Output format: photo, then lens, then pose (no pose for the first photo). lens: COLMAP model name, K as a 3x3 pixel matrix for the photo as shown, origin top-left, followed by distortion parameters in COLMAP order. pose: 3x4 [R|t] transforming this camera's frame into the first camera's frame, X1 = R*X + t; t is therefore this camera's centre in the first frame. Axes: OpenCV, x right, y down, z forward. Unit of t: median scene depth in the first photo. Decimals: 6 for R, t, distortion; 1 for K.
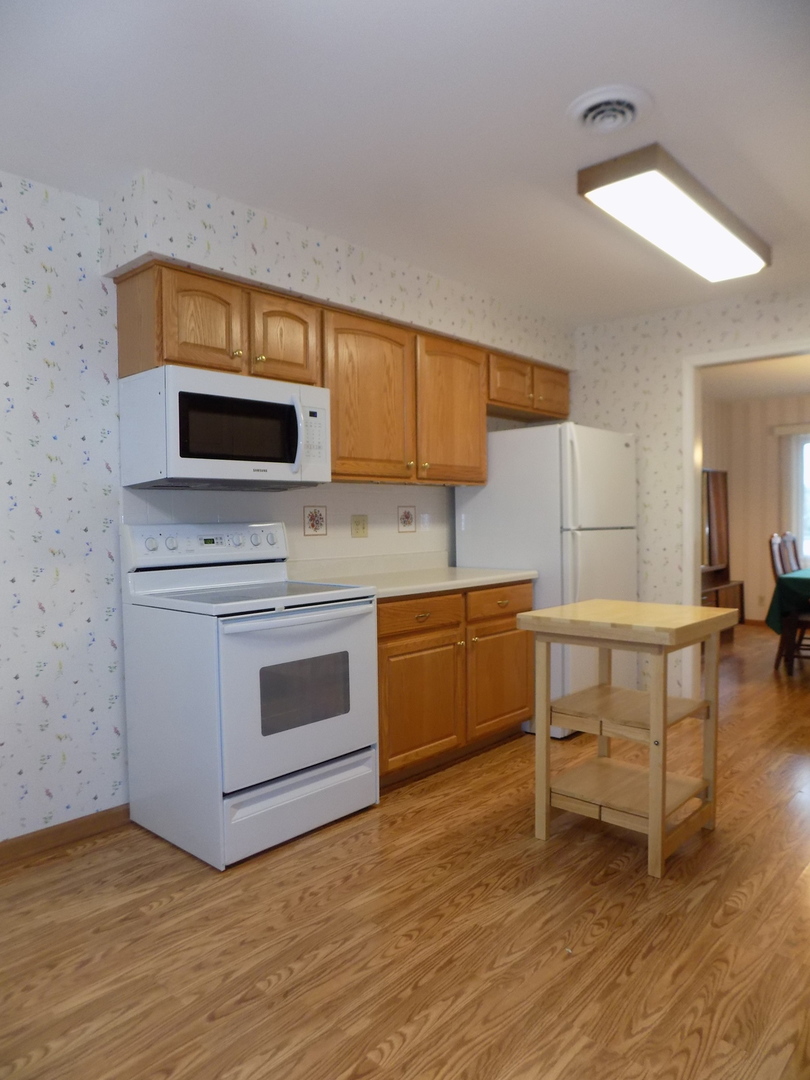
lens RADIAL K [[728.9, 0, 404.7], [0, 728.9, 532.3], [0, 0, 1]] dist [-0.067794, 0.063416]
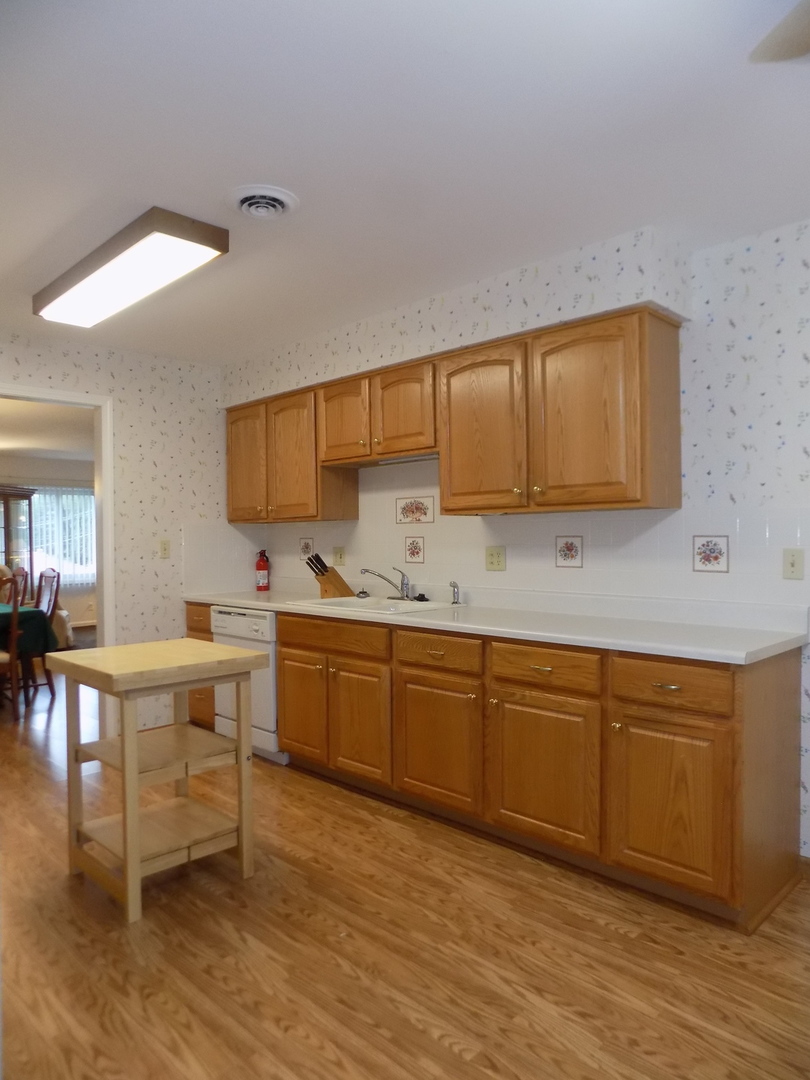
lens RADIAL K [[728.9, 0, 401.4], [0, 728.9, 532.7], [0, 0, 1]] dist [-0.067794, 0.063416]
pose [[0.051481, 0.015425, 0.998555, -0.828292], [0.027269, 0.999486, -0.016845, -0.038964], [-0.998302, 0.028097, 0.051034, 0.733163]]
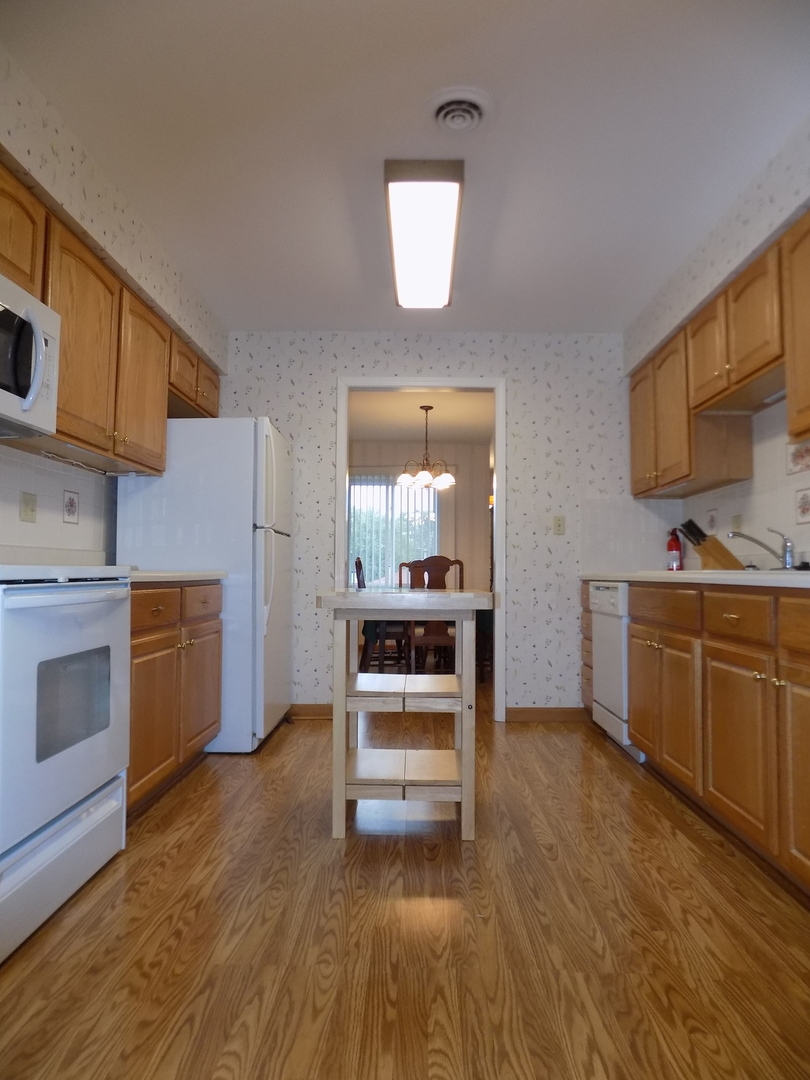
lens RADIAL K [[728.9, 0, 403.5], [0, 728.9, 525.1], [0, 0, 1]] dist [-0.067794, 0.063416]
pose [[0.753081, 0.058069, 0.655360, -0.449287], [-0.002528, 0.996345, -0.085378, 0.128680], [-0.657923, 0.062640, 0.750475, 0.278823]]
